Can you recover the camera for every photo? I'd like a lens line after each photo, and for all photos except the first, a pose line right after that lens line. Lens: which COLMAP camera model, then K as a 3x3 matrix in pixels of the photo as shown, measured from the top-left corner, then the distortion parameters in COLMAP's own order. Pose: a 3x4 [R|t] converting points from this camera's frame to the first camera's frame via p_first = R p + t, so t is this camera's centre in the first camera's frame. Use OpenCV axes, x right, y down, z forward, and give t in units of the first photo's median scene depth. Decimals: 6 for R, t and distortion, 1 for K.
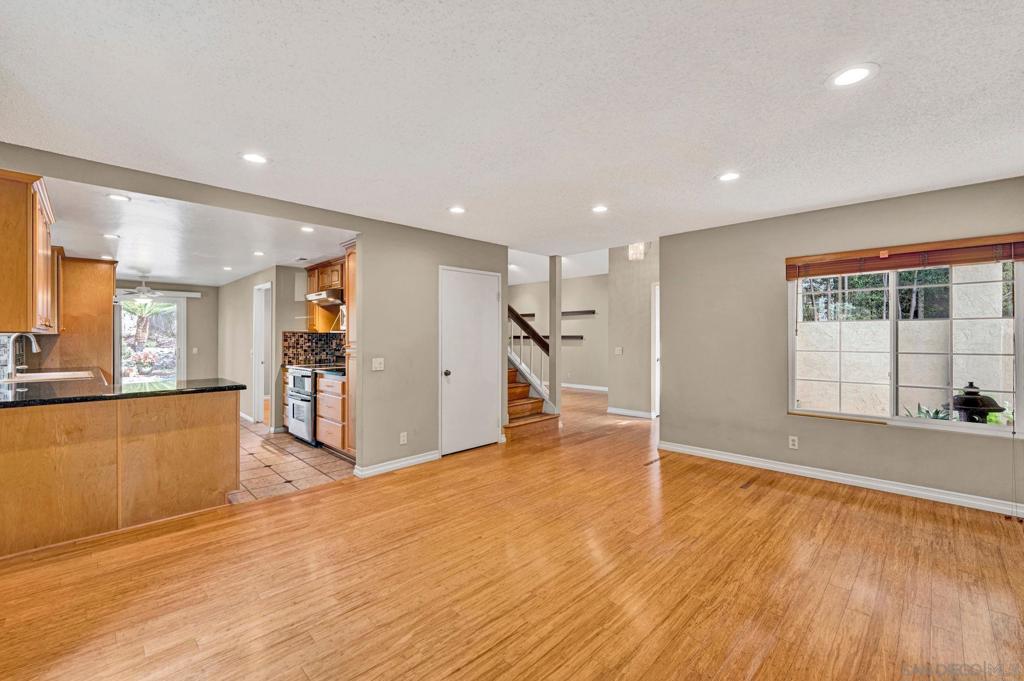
lens RADIAL K [[414.0, 0, 517.0], [0, 414.0, 338.6], [0, 0, 1]] dist [-0.001939, -0.000269]
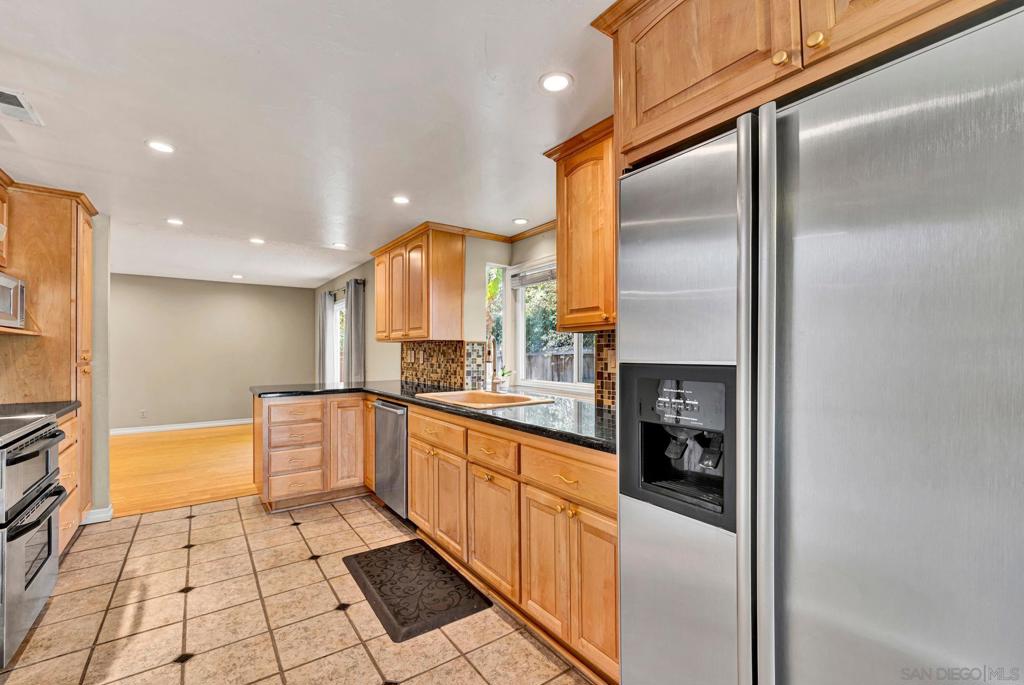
lens RADIAL K [[425.9, 0, 513.9], [0, 425.9, 349.2], [0, 0, 1]] dist [-0.000914, 0.000925]
pose [[-0.986080, 0.008327, 0.166061, -1.454782], [0.008894, 0.999957, 0.002671, 0.009888], [-0.166031, 0.004111, -0.986112, 1.882927]]
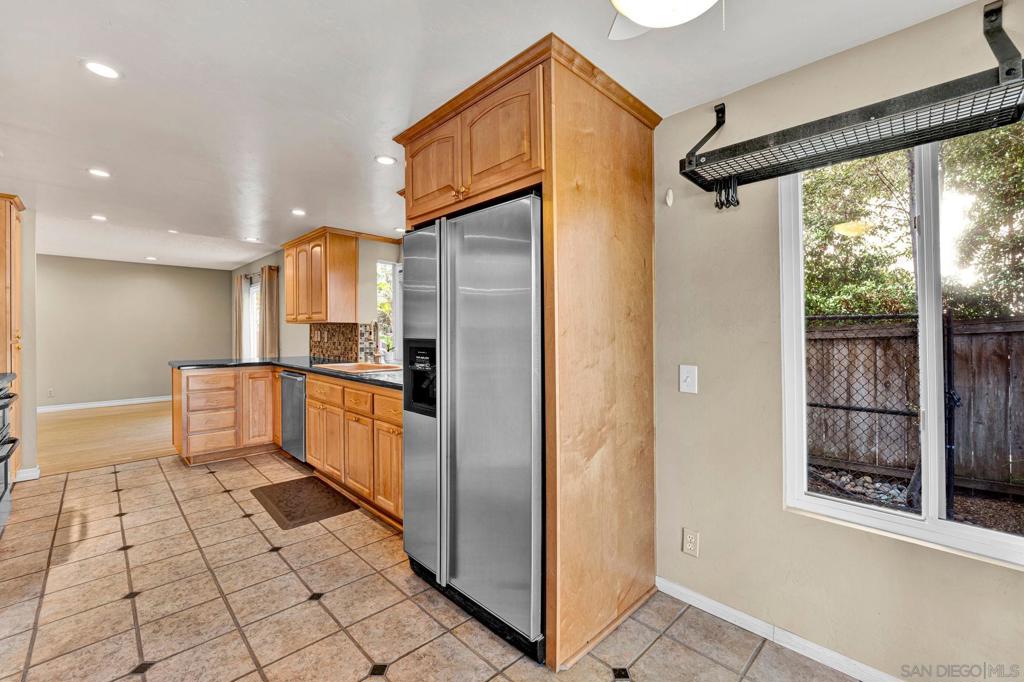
lens RADIAL K [[429.0, 0, 514.7], [0, 429.0, 337.0], [0, 0, 1]] dist [-0.003627, -0.000847]
pose [[-0.999615, 0.005441, 0.027193, -1.666939], [0.006029, 0.999749, 0.021597, 0.007980], [-0.027069, 0.021753, -0.999397, 2.156464]]
